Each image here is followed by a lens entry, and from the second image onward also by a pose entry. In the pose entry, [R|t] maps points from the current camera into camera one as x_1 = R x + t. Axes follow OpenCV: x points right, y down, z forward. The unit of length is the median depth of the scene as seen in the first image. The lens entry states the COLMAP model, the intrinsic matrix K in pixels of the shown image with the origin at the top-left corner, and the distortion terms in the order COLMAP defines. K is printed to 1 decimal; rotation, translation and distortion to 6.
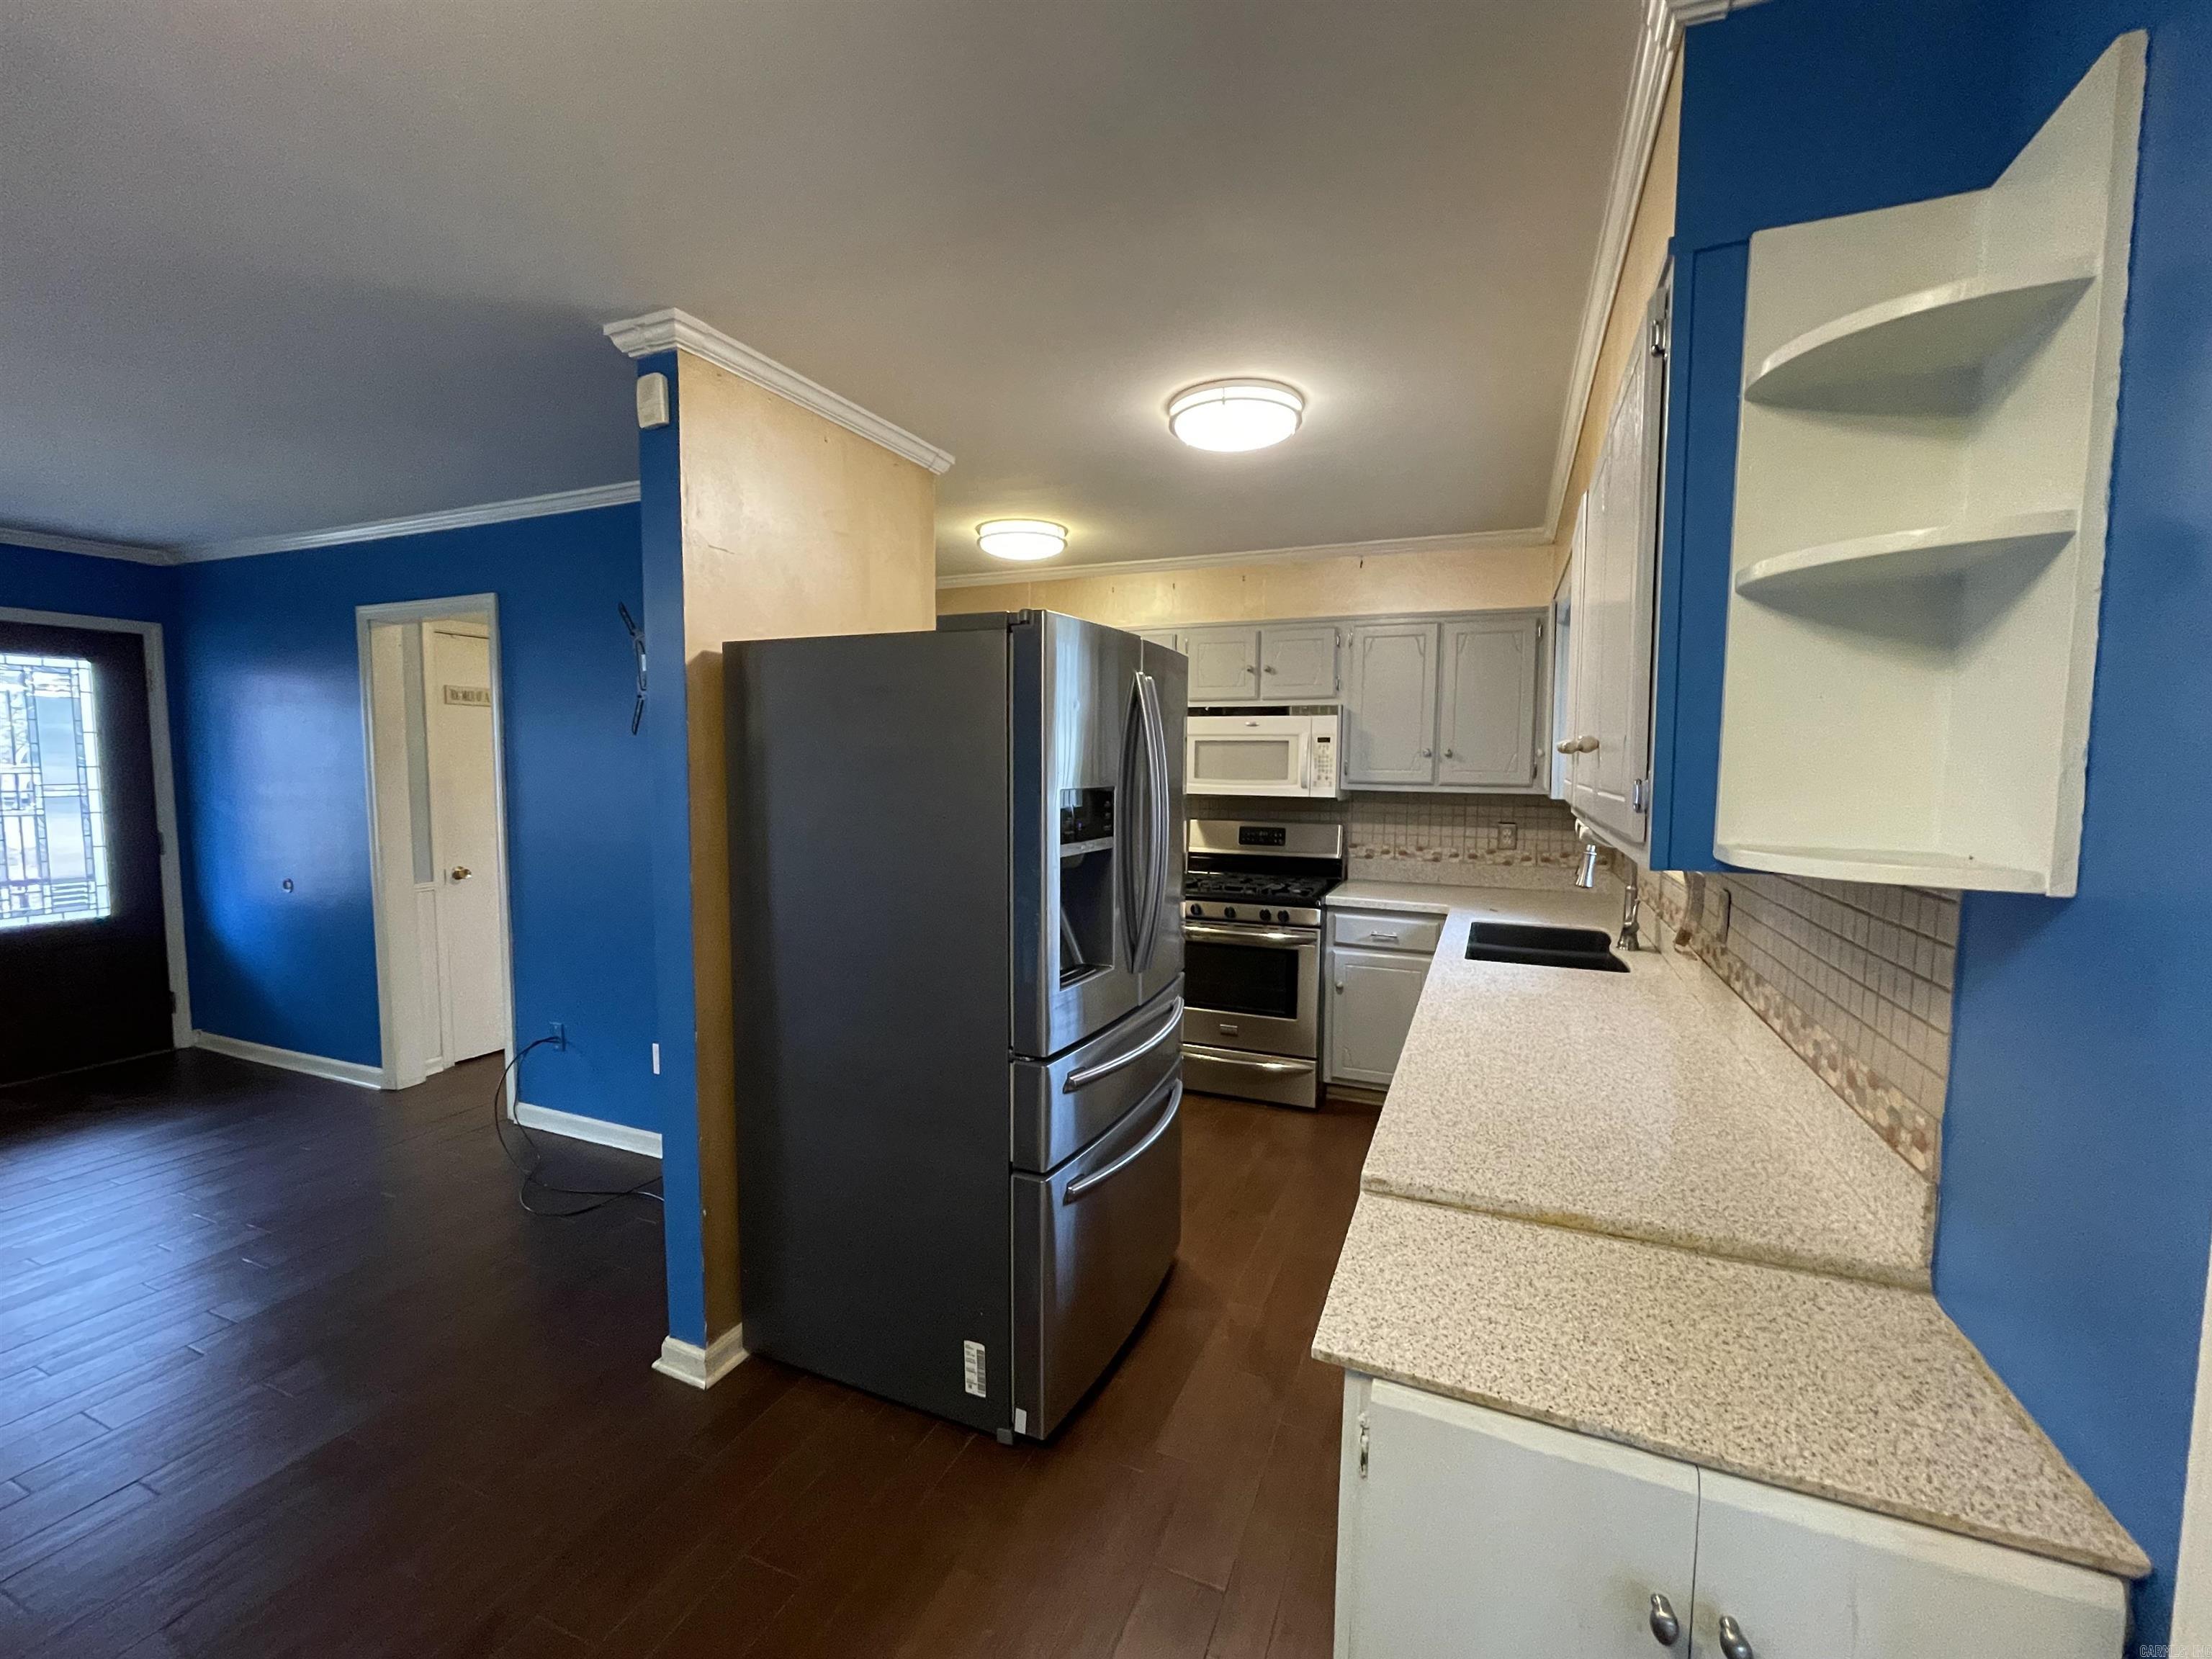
lens RADIAL K [[930.7, 0, 1096.9], [0, 930.7, 837.4], [0, 0, 1]] dist [0.000889, -0.000084]
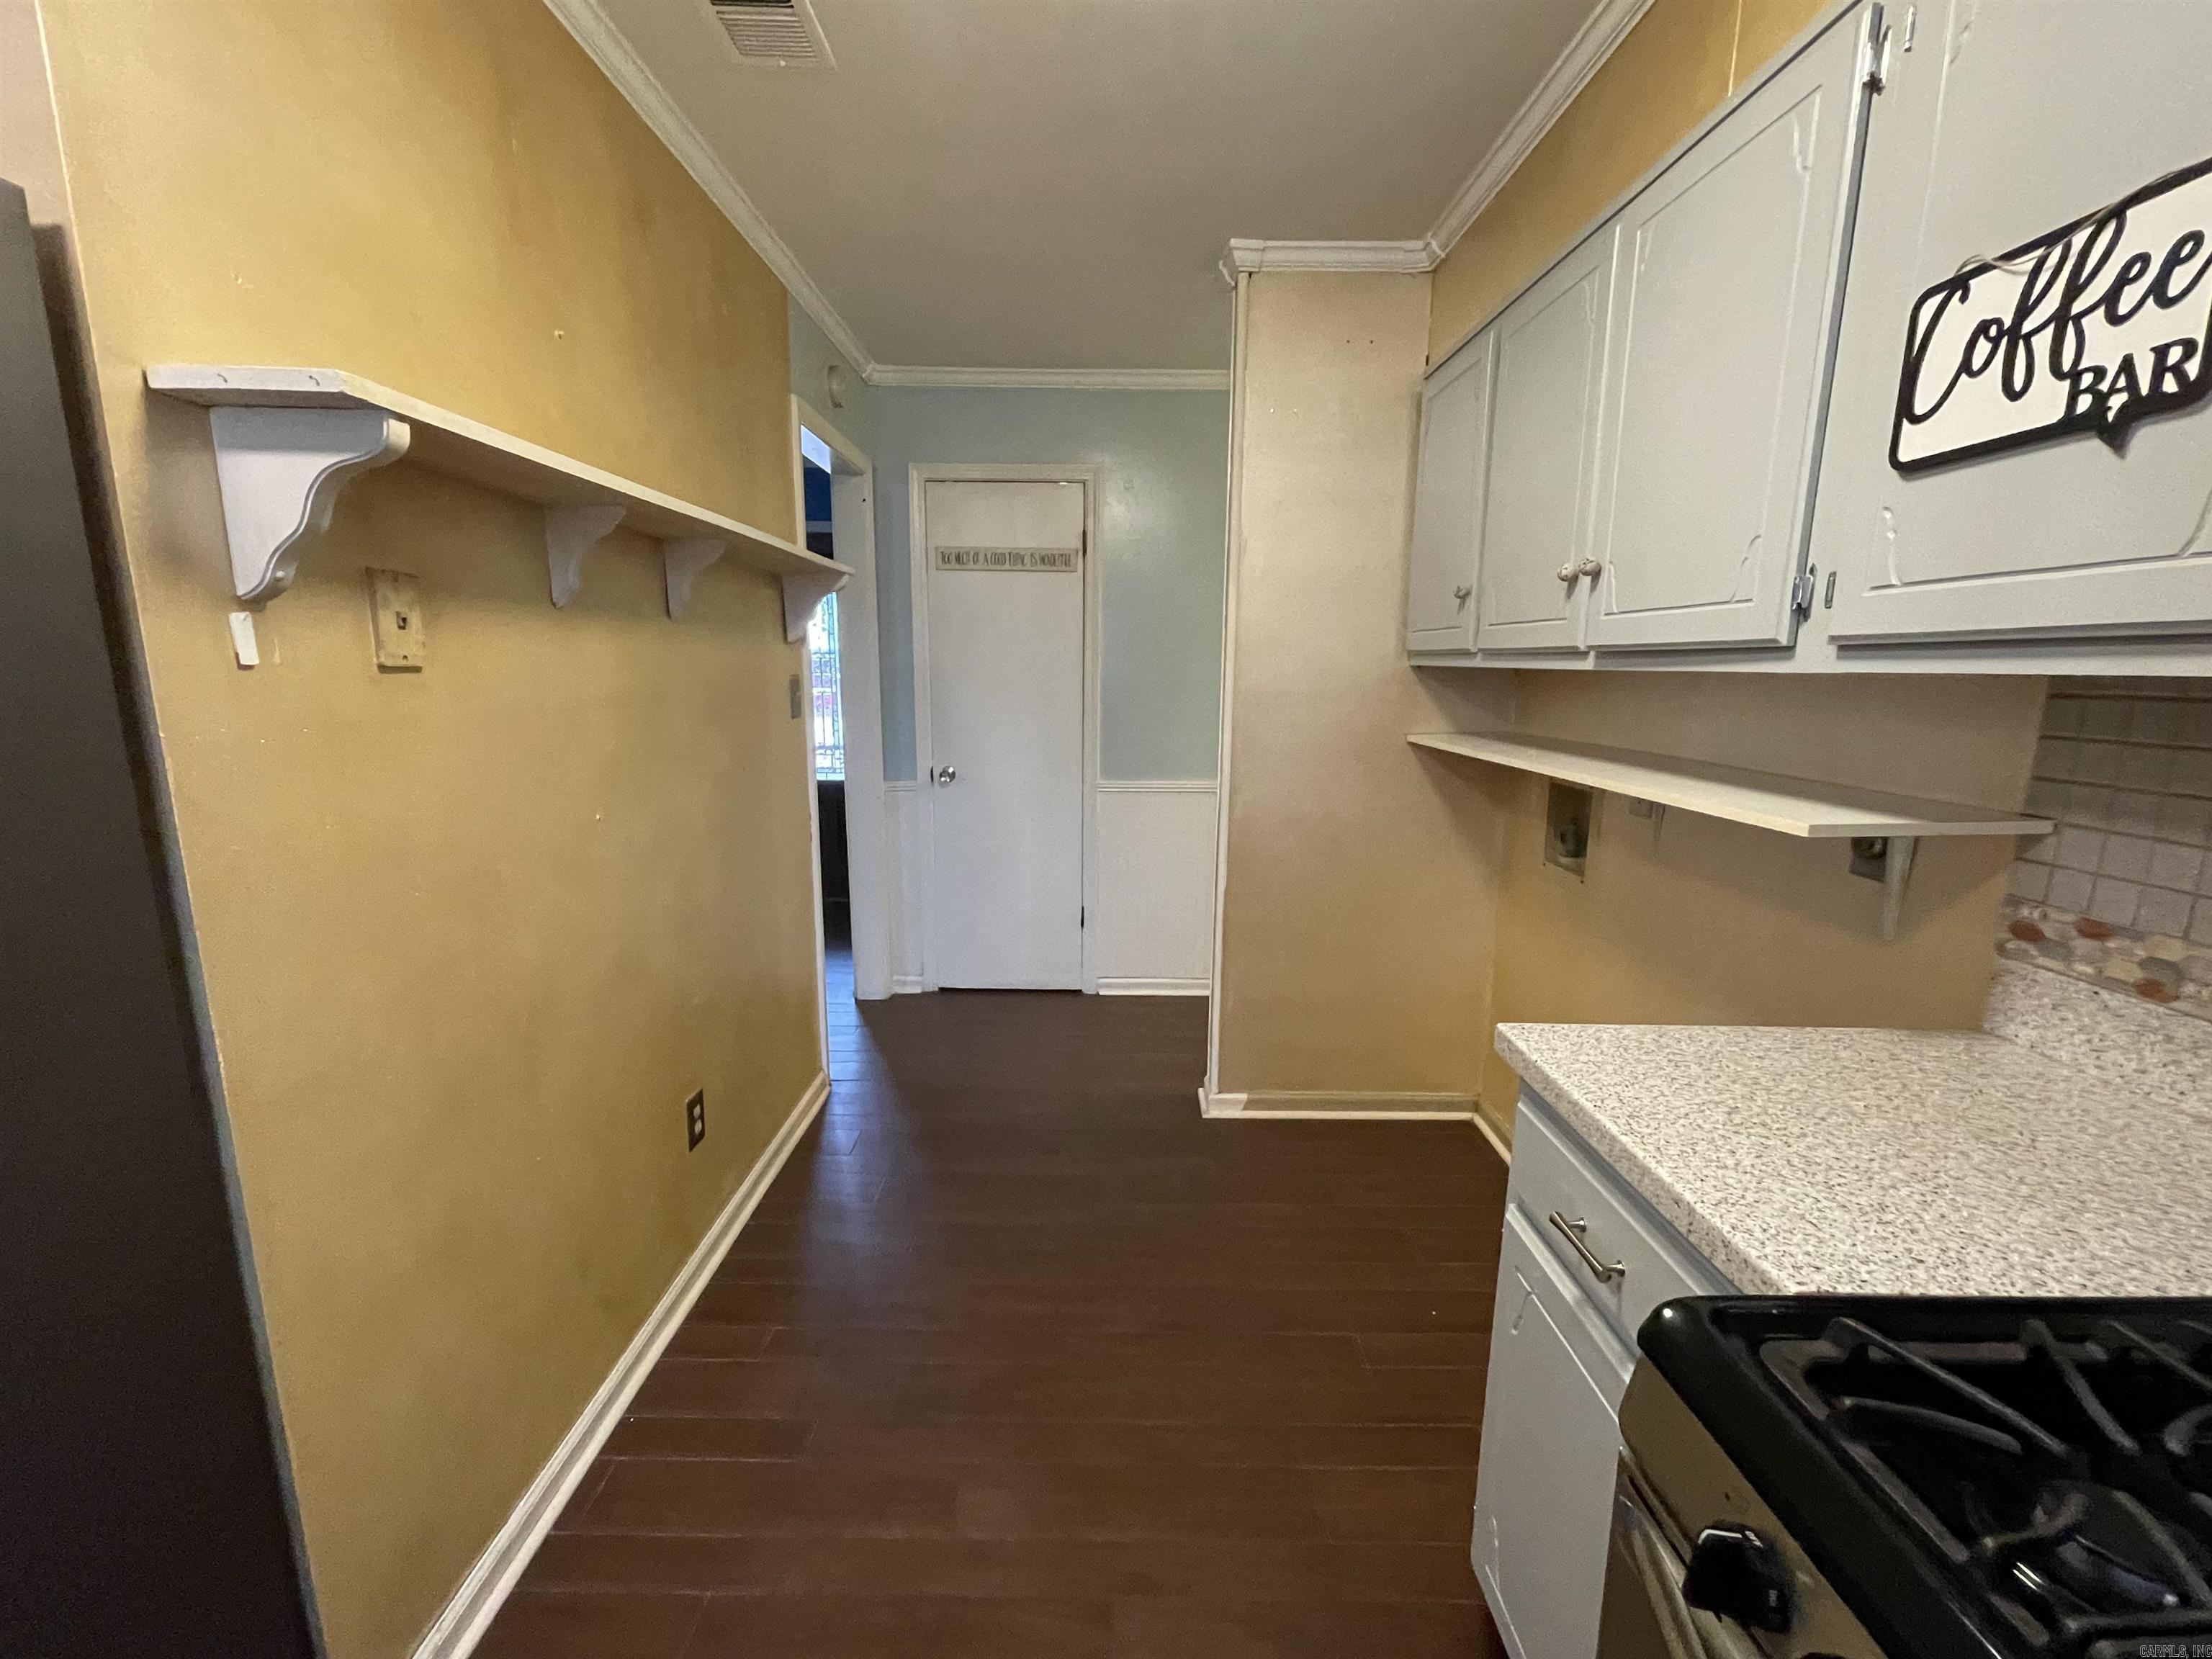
lens RADIAL K [[928.7, 0, 1092.7], [0, 928.7, 834.7], [0, 0, 1]] dist [-0.009068, -0.000366]
pose [[0.380675, 0.162012, -0.910406, 0.159542], [-0.077513, 0.986658, 0.143170, -0.042587], [0.921454, 0.016067, 0.388154, 0.878451]]
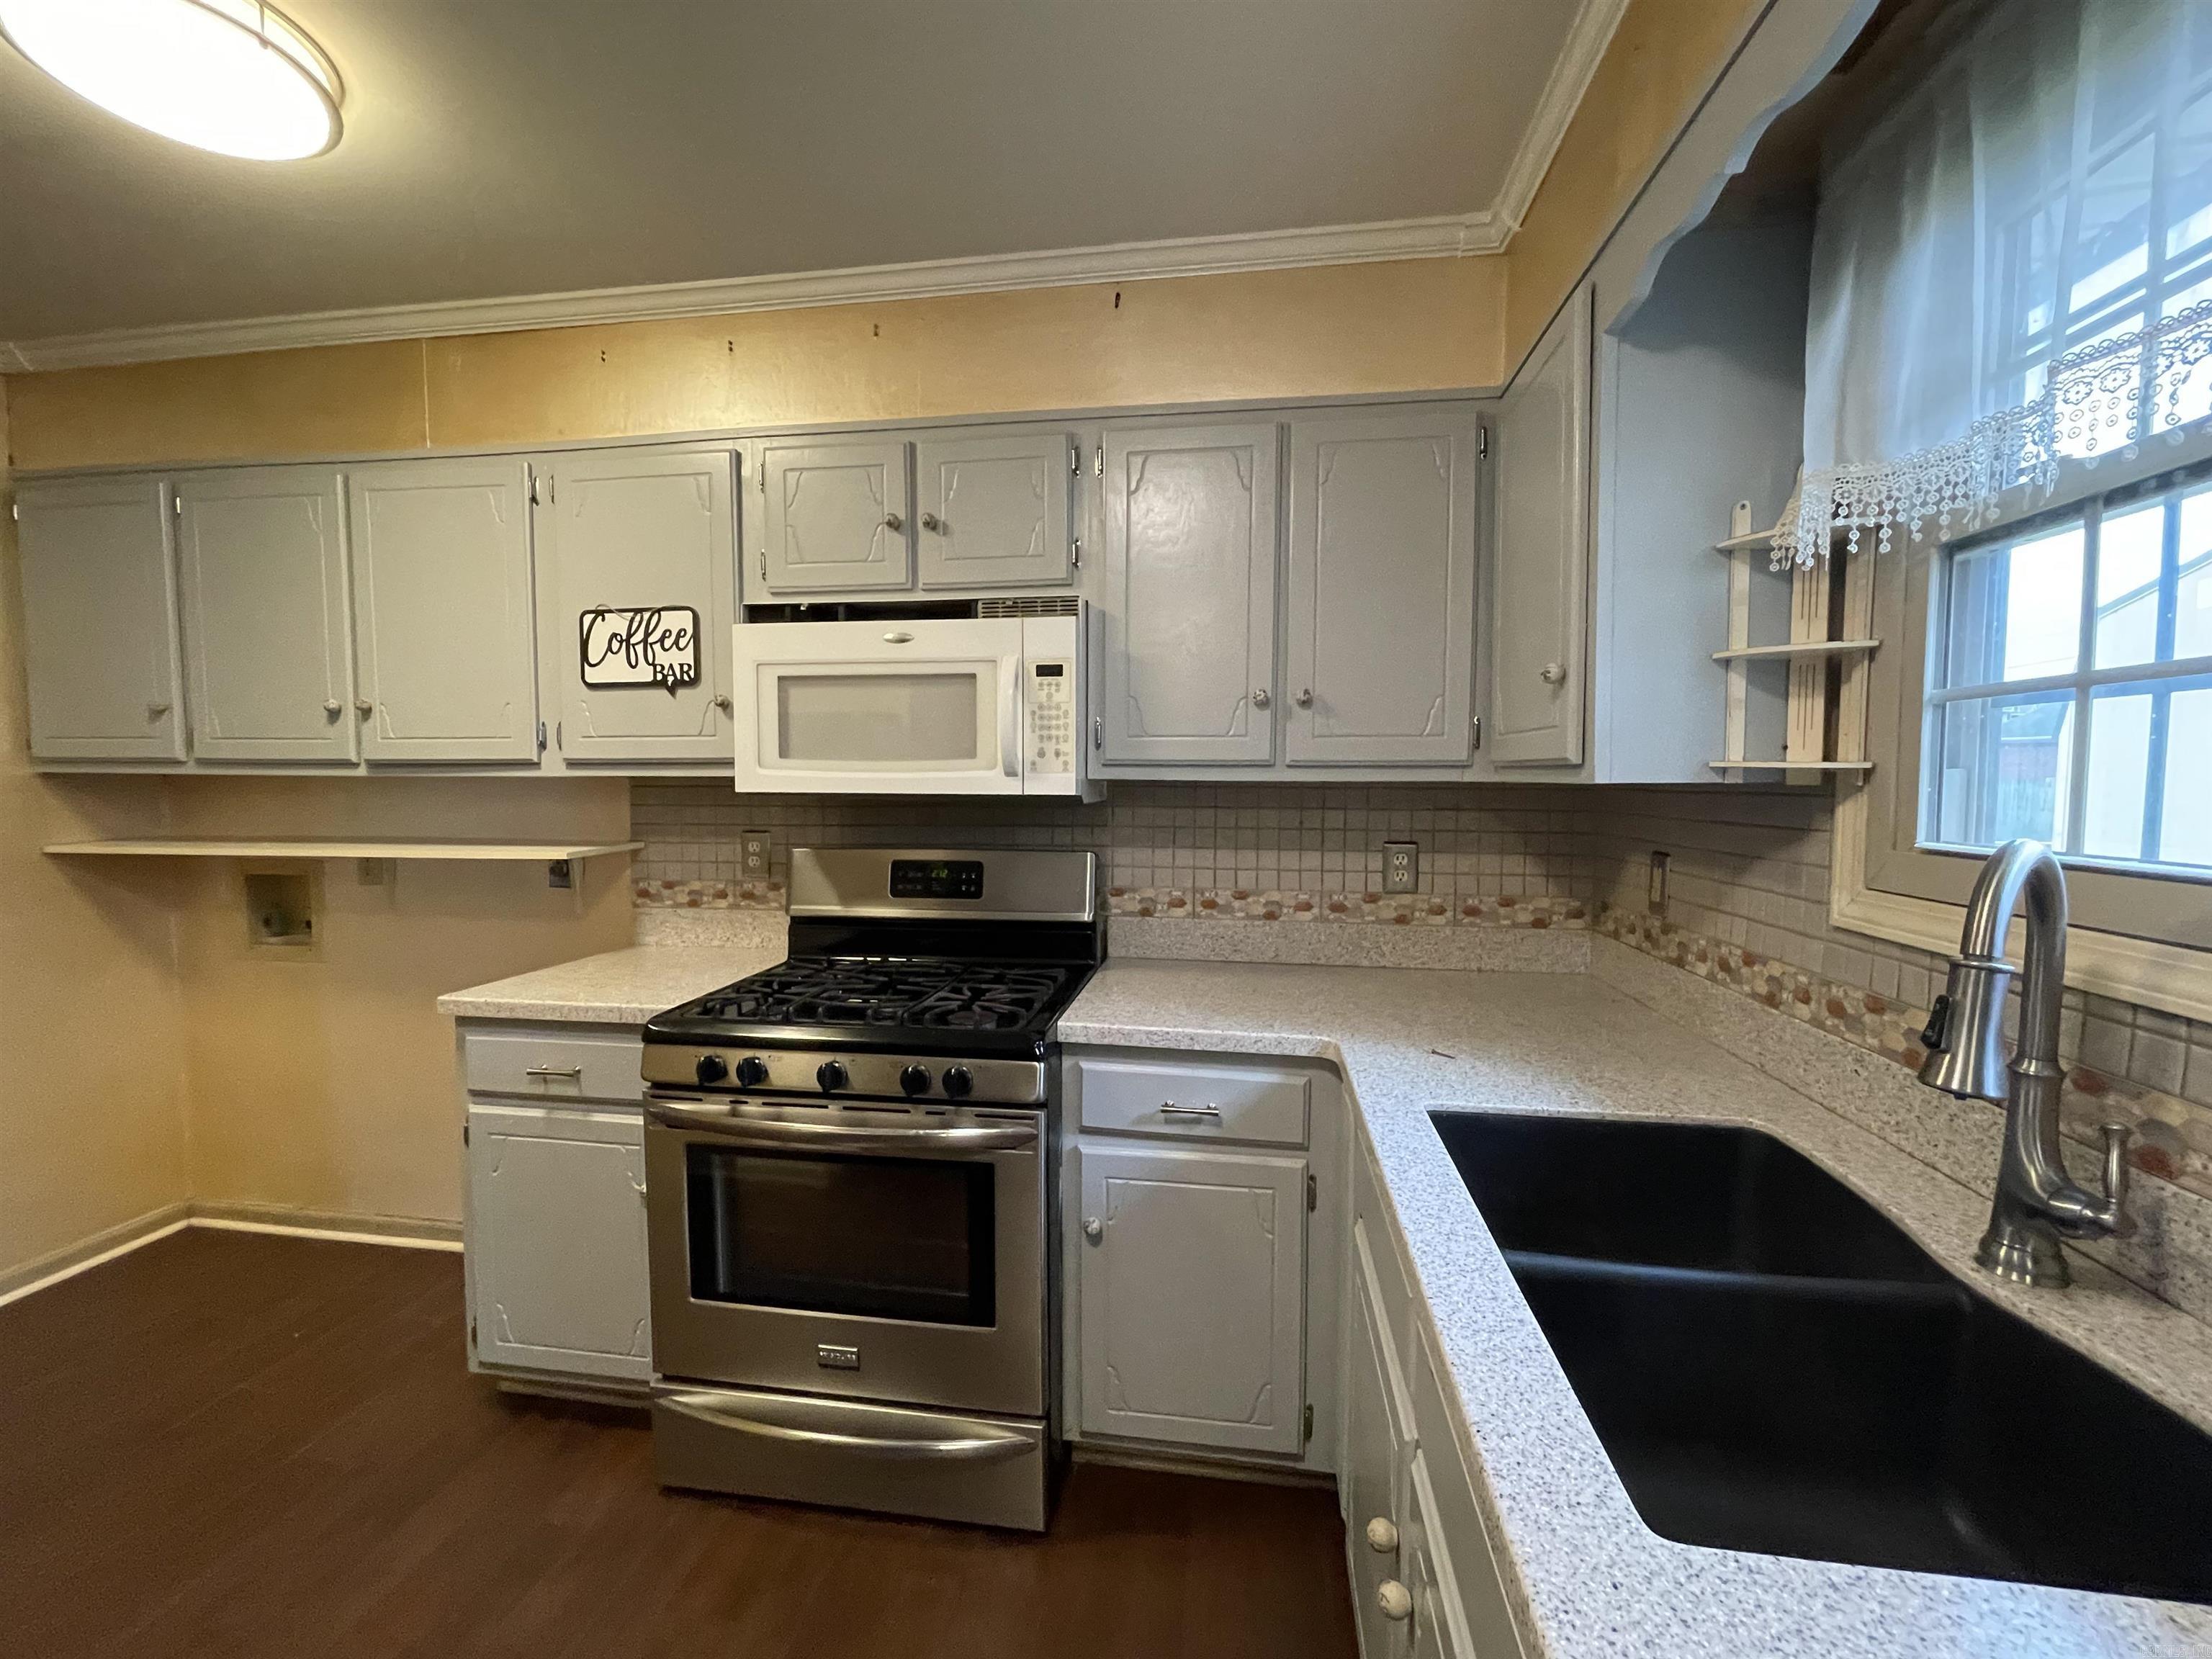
lens RADIAL K [[930.7, 0, 1096.9], [0, 930.7, 837.4], [0, 0, 1]] dist [0.000889, -0.000084]
pose [[0.968755, -0.019639, 0.247241, 0.156854], [0.023959, 0.999608, -0.014473, -0.015679], [-0.246860, 0.019944, 0.968846, 0.570781]]
